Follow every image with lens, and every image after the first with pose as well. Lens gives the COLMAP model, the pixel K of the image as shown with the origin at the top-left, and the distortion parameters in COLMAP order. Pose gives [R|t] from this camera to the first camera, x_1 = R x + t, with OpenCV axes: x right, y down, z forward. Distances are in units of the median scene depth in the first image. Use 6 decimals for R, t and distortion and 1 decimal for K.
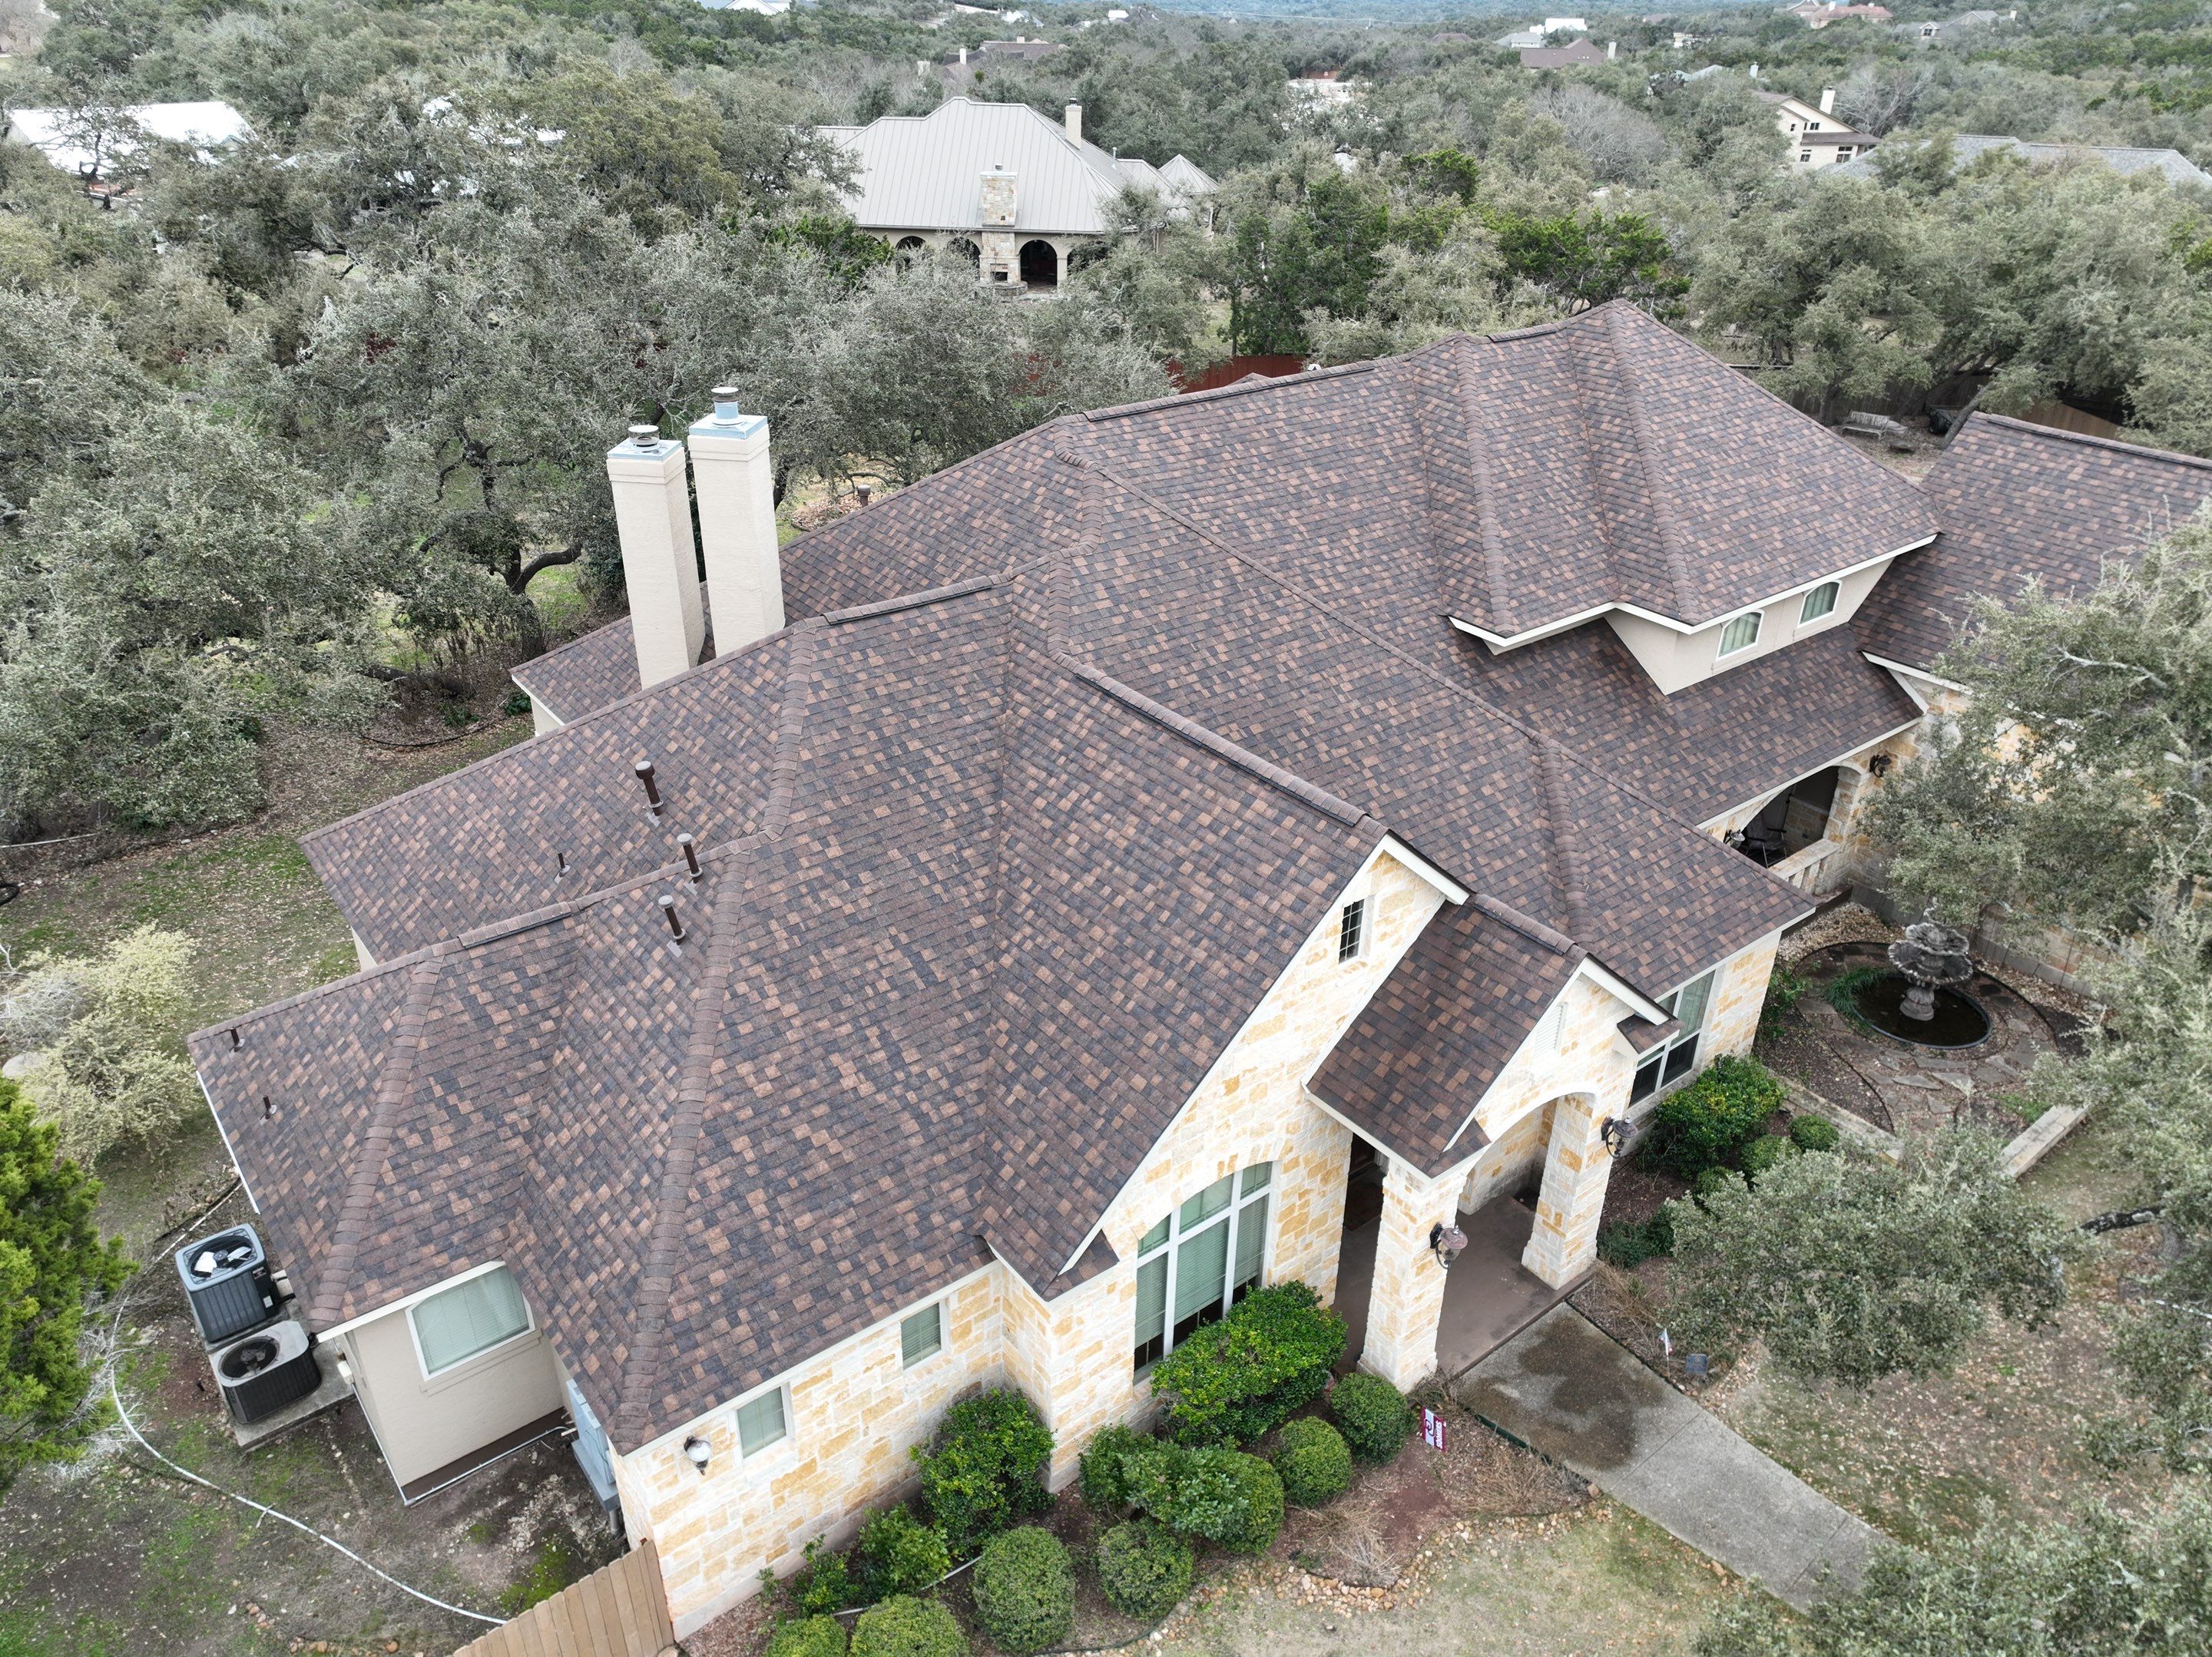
lens RADIAL K [[1558.6, 0, 1107.8], [0, 1558.6, 820.9], [0, 0, 1]] dist [0.006219, 0.002067]
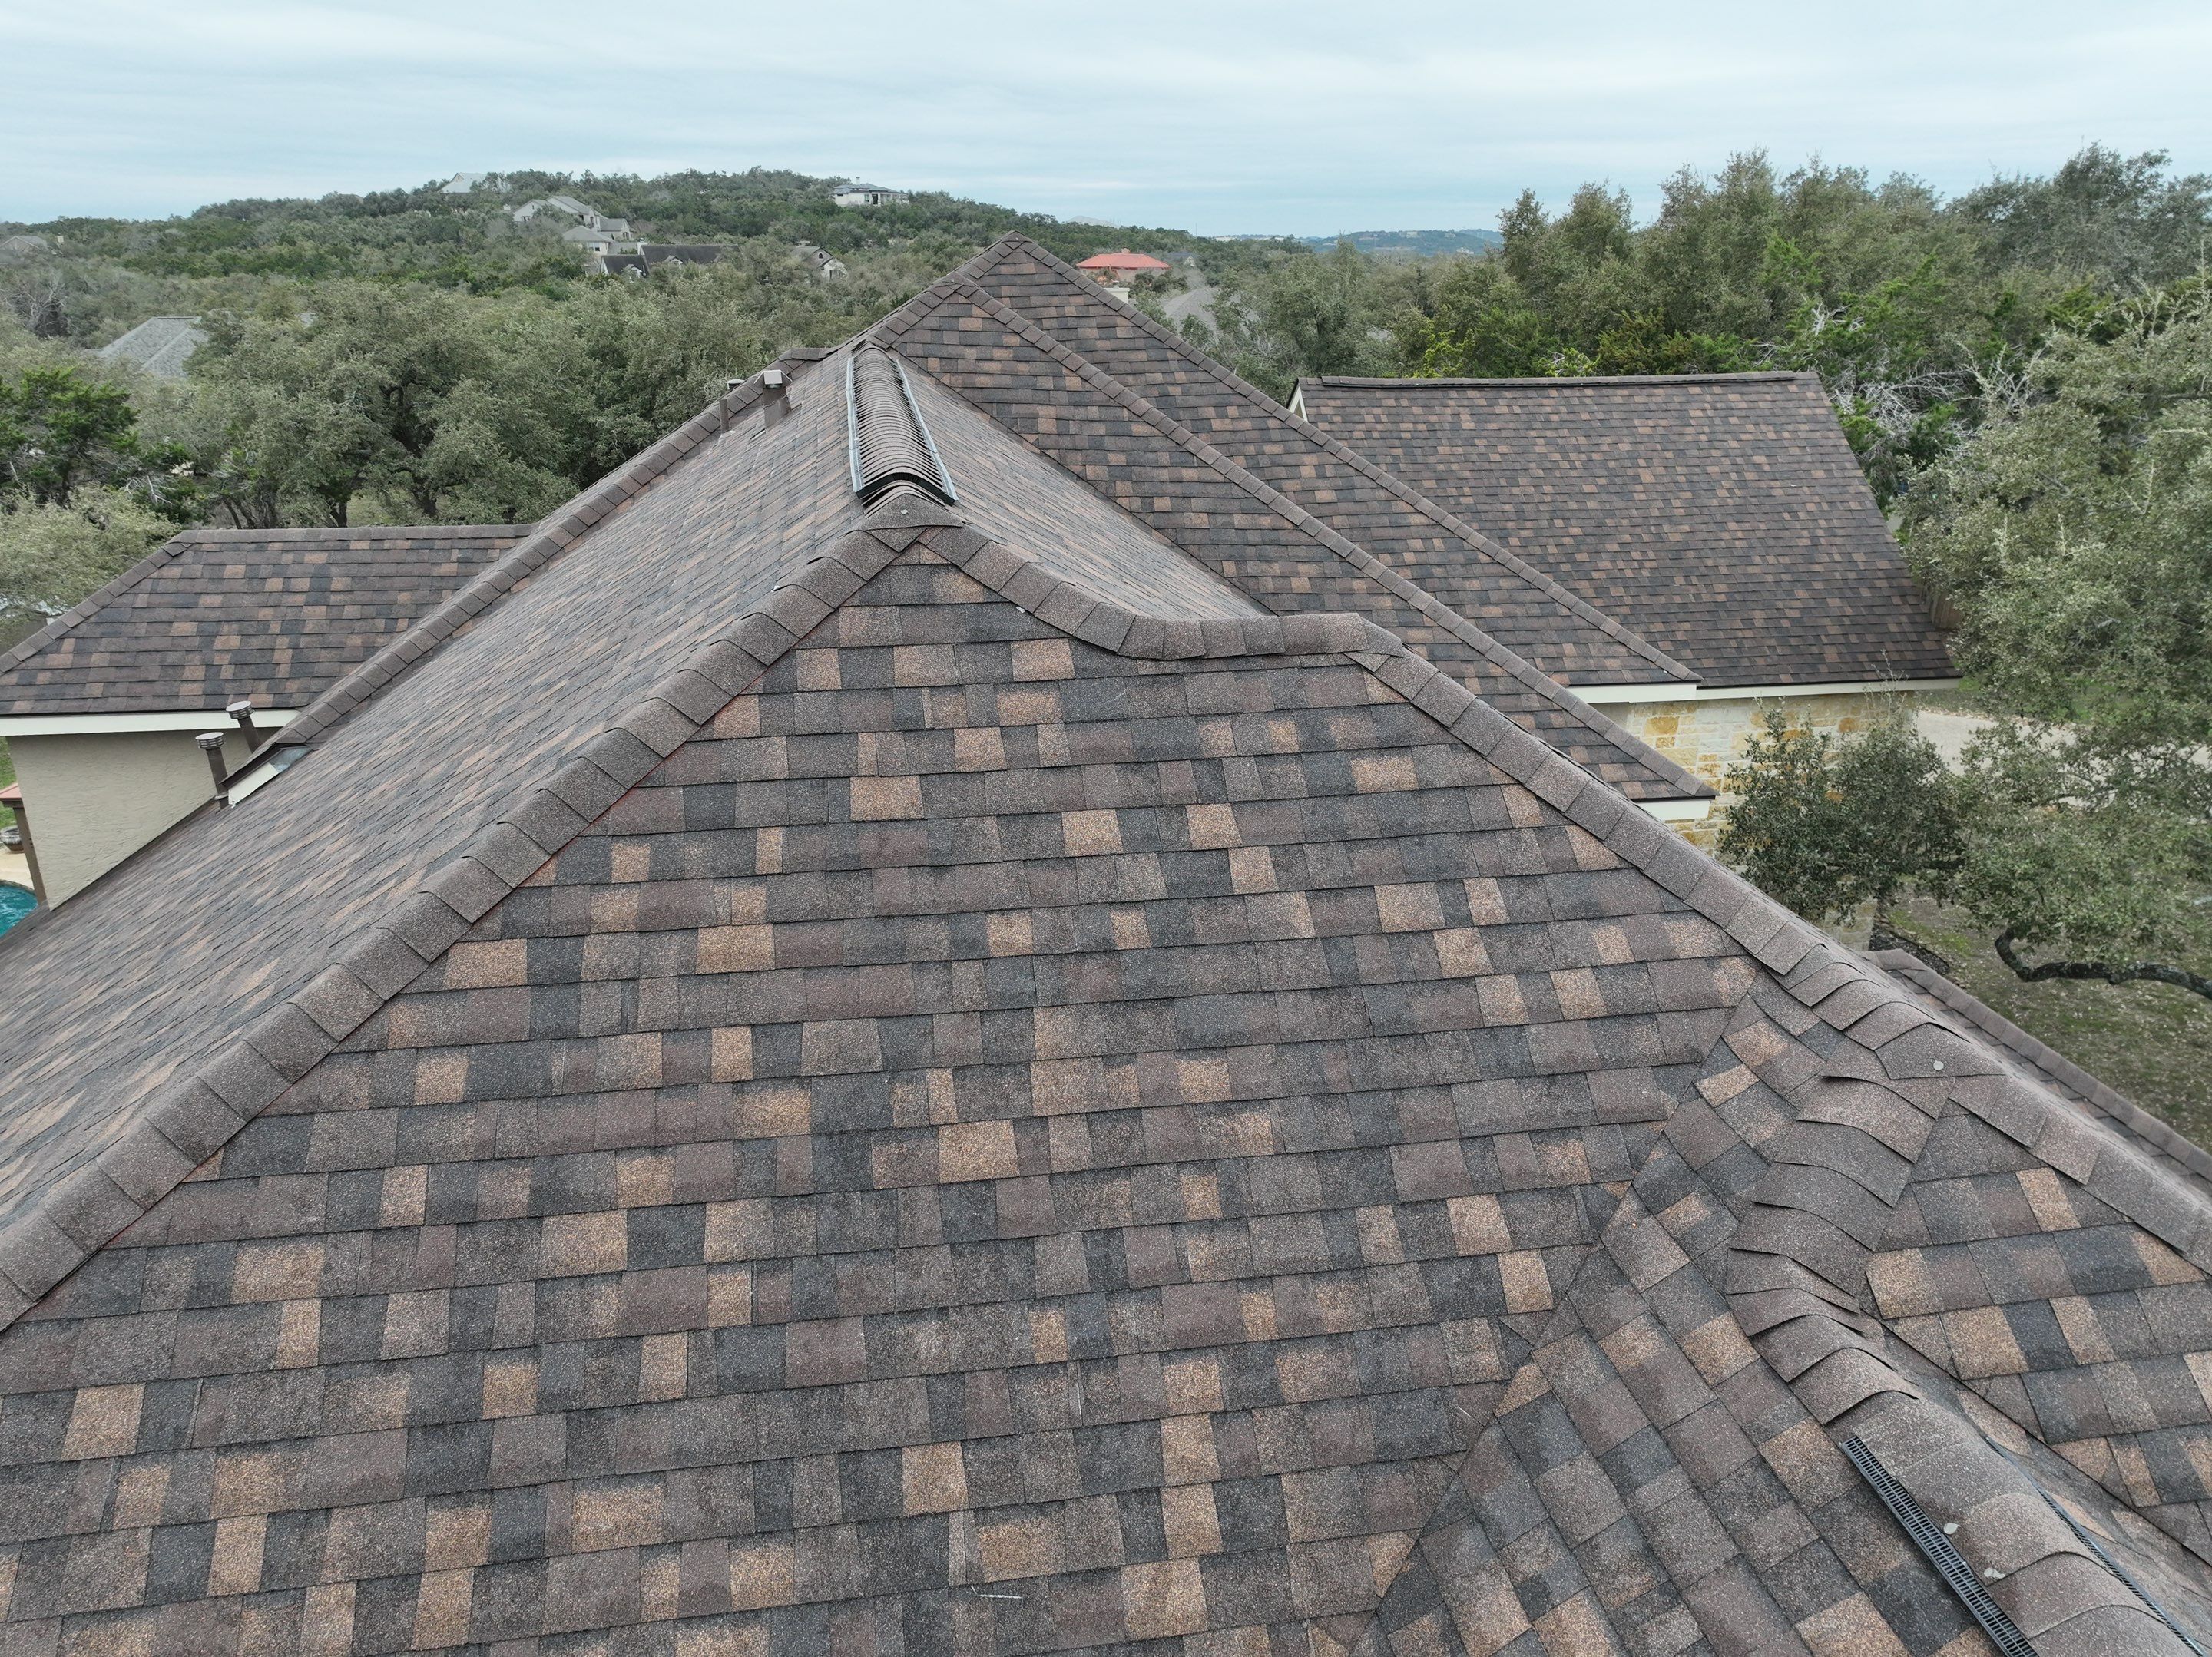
lens RADIAL K [[1558.6, 0, 1108.1], [0, 1558.6, 823.0], [0, 0, 1]] dist [0.003696, 0.009374]
pose [[0.483892, -0.320775, 0.814219, -0.252659], [0.424479, 0.899655, 0.102165, -0.295418], [-0.765288, 0.296182, 0.571498, 1.124297]]
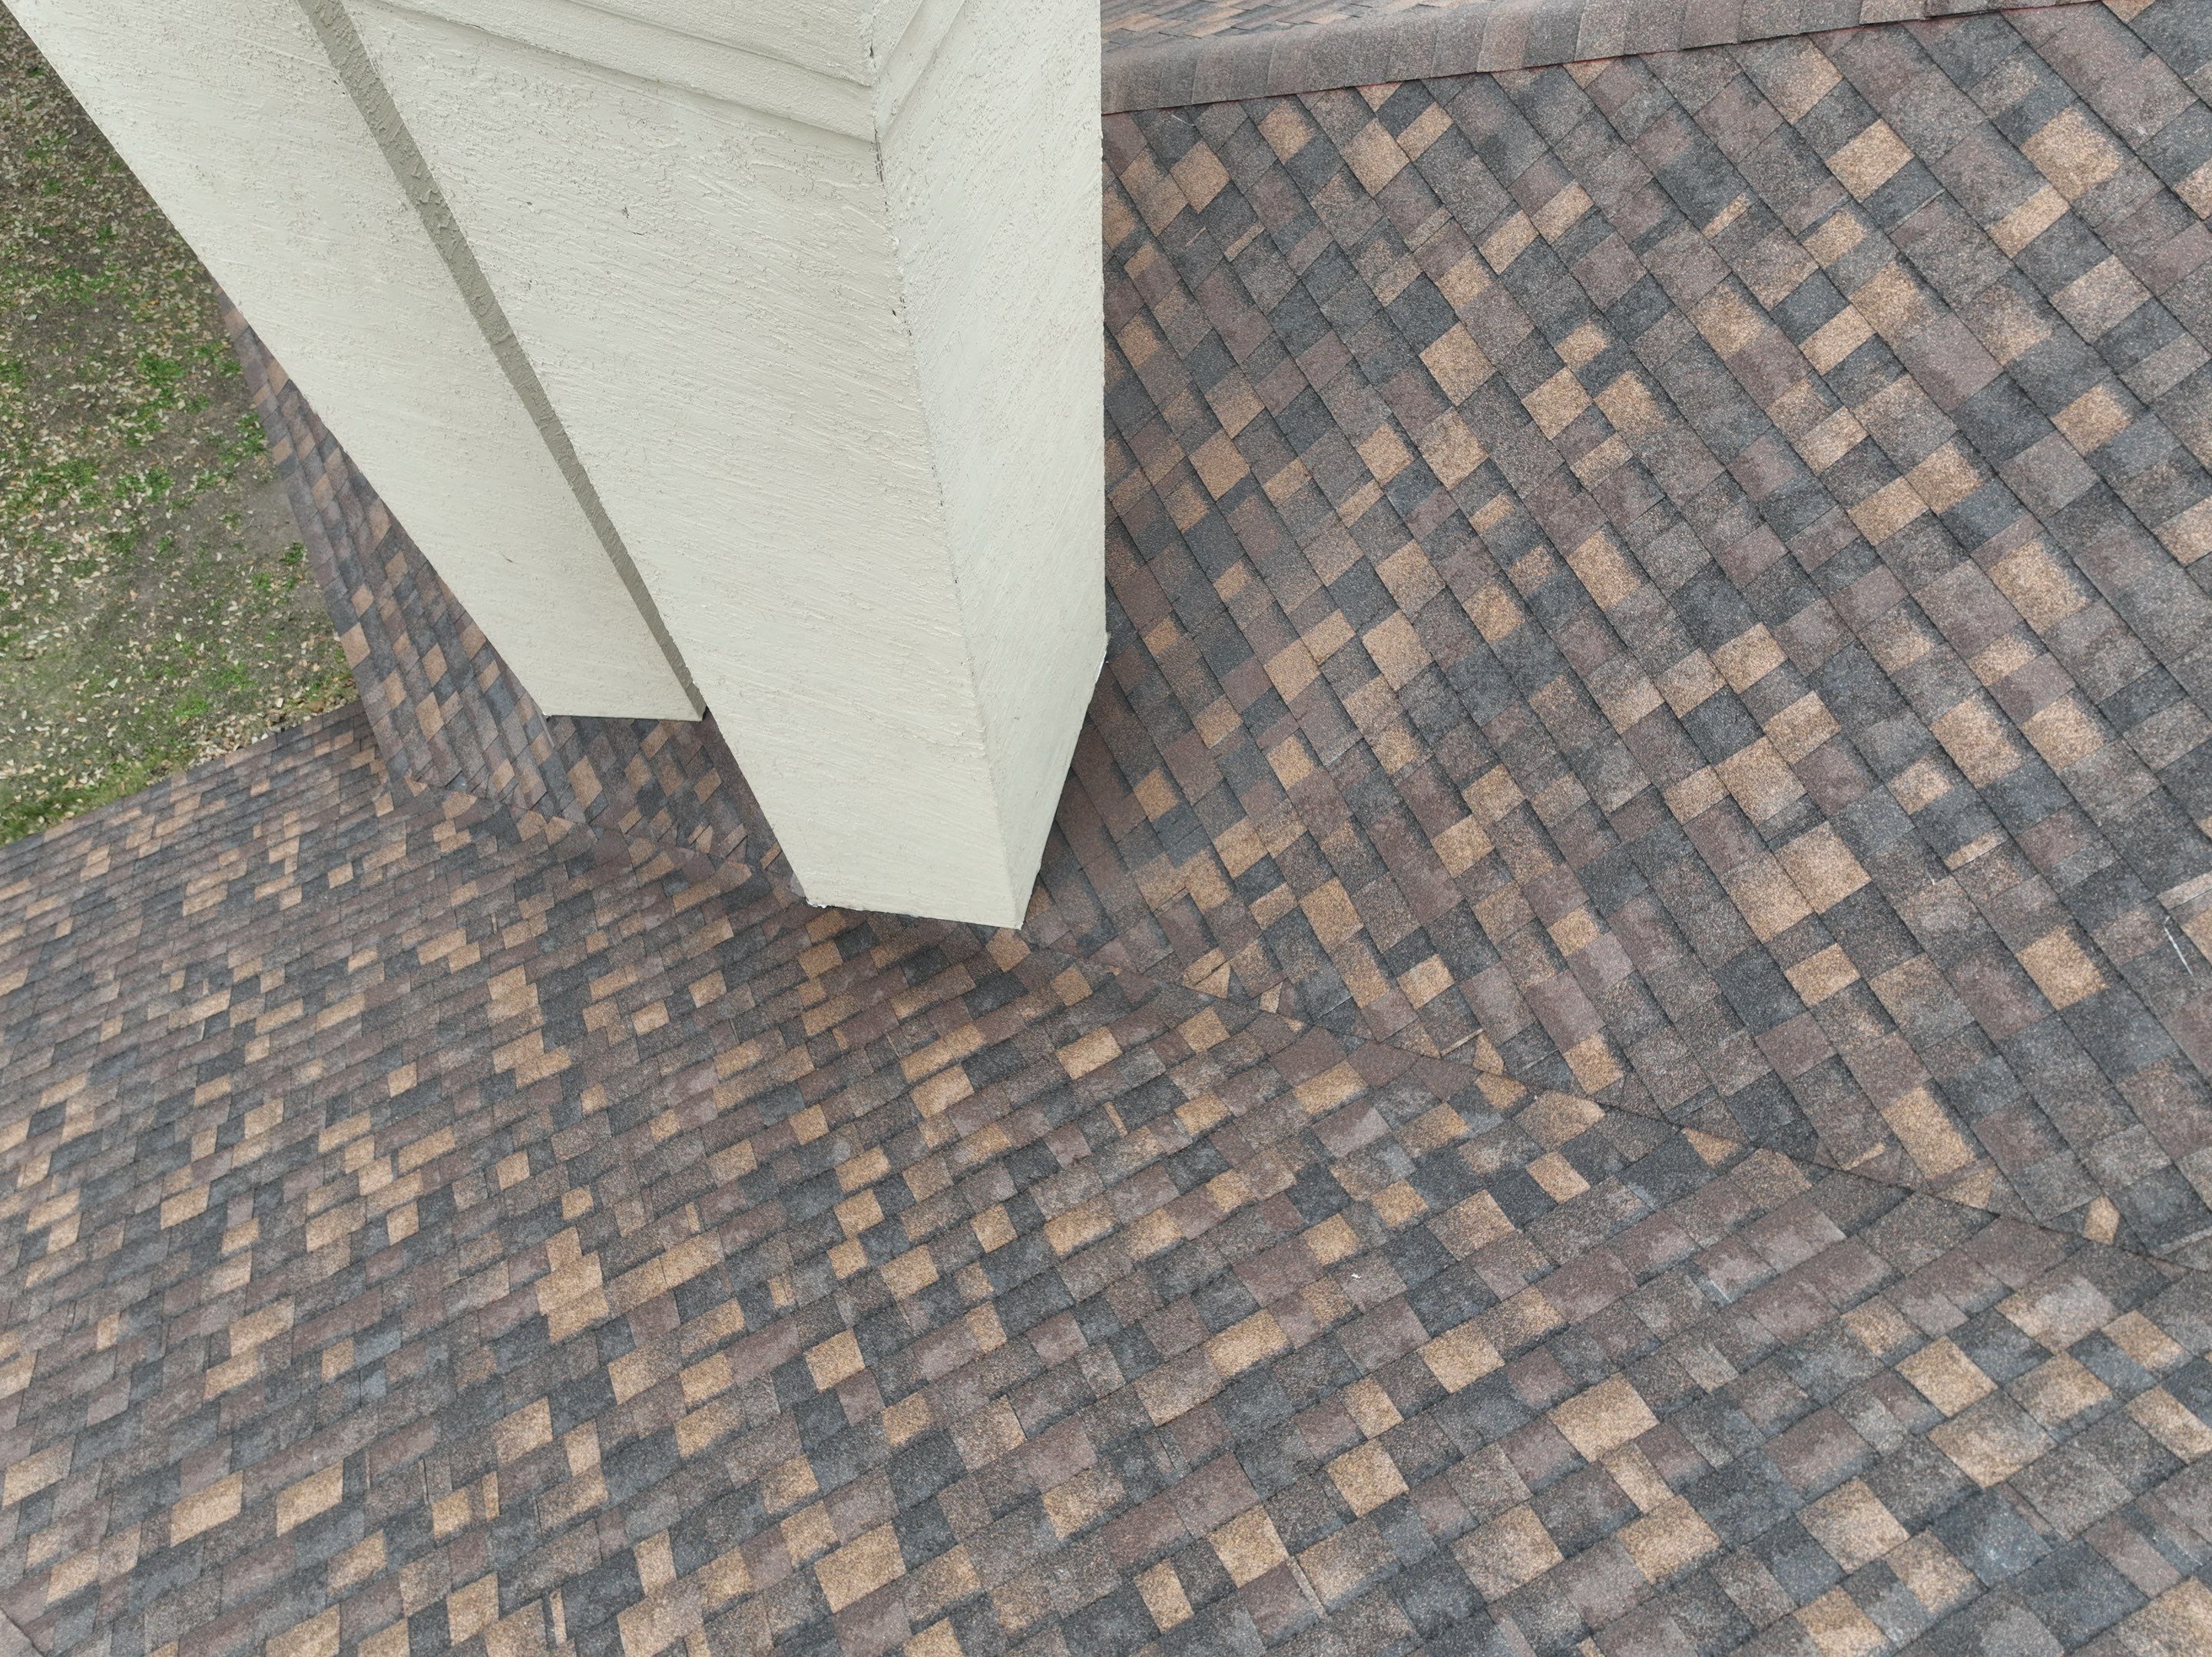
lens RADIAL K [[1580.5, 0, 1107.9], [0, 1580.5, 821.7], [0, 0, 1]] dist [0.003997, 0.009911]
pose [[0.981315, 0.170712, -0.088755, -0.247590], [-0.078185, 0.775288, 0.626750, -0.317937], [0.175804, -0.608100, 0.774150, 1.108839]]
